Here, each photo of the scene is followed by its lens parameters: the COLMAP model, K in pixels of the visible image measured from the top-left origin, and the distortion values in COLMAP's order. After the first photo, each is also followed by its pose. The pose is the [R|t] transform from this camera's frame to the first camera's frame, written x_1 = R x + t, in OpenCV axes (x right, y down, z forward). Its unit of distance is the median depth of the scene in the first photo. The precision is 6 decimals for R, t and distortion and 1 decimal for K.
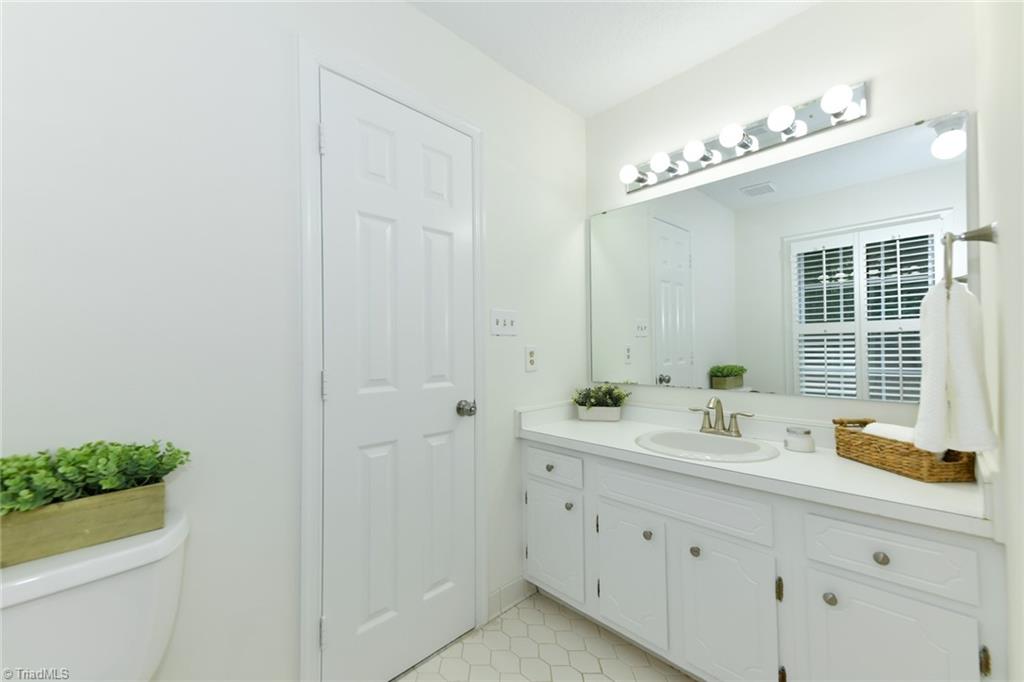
lens RADIAL K [[404.1, 0, 512.2], [0, 404.1, 342.4], [0, 0, 1]] dist [0.002299, 0.000259]
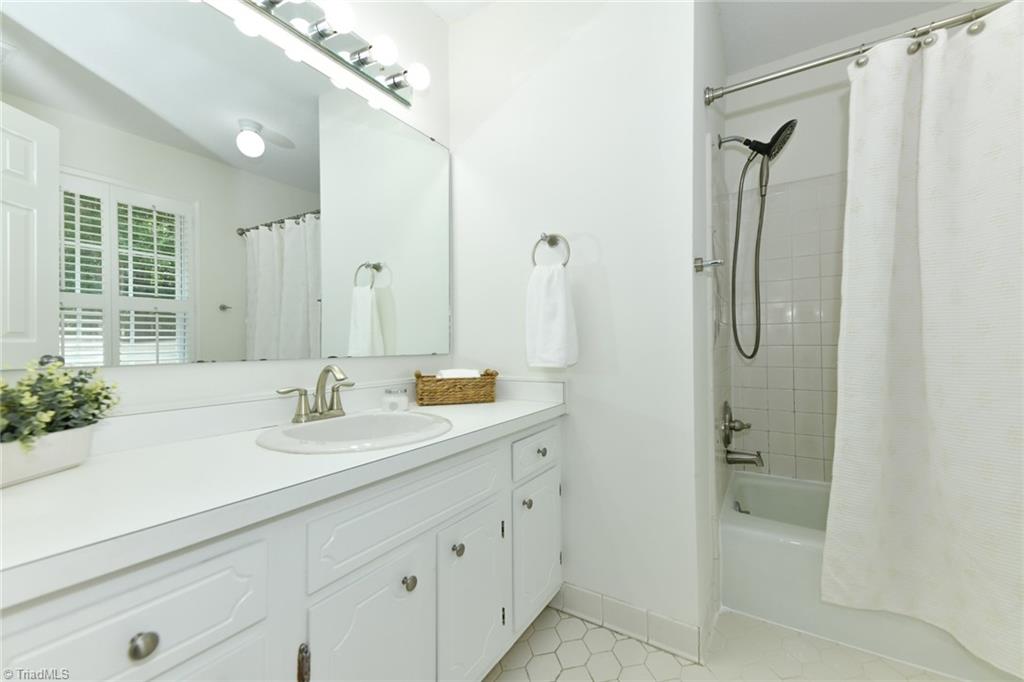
lens RADIAL K [[404.1, 0, 508.4], [0, 404.1, 345.2], [0, 0, 1]] dist [0.002299, 0.000259]
pose [[-0.251838, 0.011500, 0.967701, -0.130561], [-0.004375, 0.999906, -0.013021, 0.059094], [-0.967759, -0.007513, -0.251764, 0.471211]]
